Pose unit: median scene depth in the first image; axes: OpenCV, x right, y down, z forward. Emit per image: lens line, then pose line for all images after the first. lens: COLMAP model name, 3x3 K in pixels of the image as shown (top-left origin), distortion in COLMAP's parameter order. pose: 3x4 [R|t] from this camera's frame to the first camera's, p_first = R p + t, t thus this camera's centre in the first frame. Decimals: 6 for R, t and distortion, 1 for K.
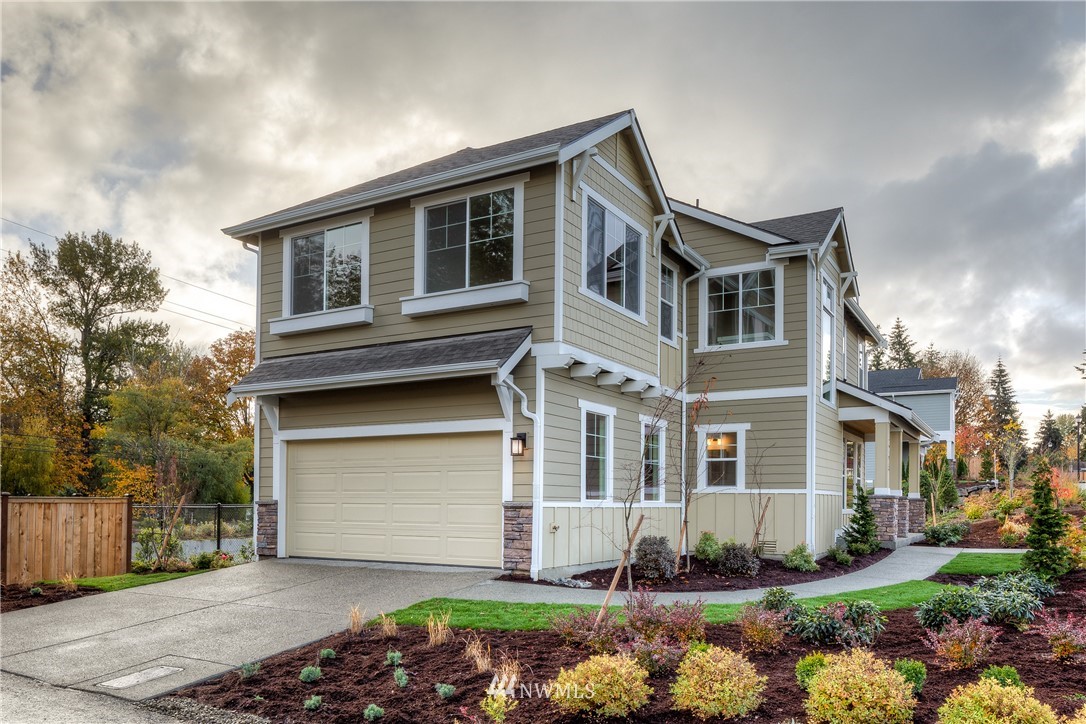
lens RADIAL K [[759.0, 0, 637.4], [0, 759.0, 494.7], [0, 0, 1]] dist [0.003896, 0.000462]
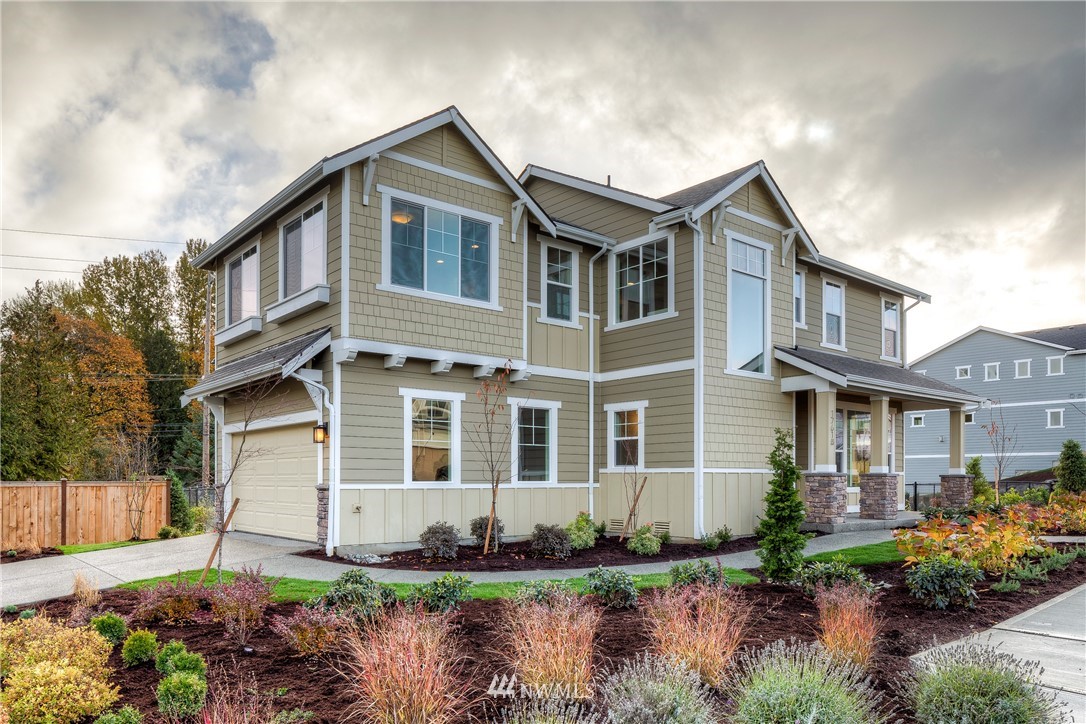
lens RADIAL K [[755.6, 0, 598.2], [0, 755.6, 473.7], [0, 0, 1]] dist [0.001545, 0.000757]
pose [[0.936634, -0.009945, -0.350170, 0.442664], [0.010525, 0.999945, -0.000245, -0.001126], [0.350153, -0.003456, 0.936686, 0.079819]]
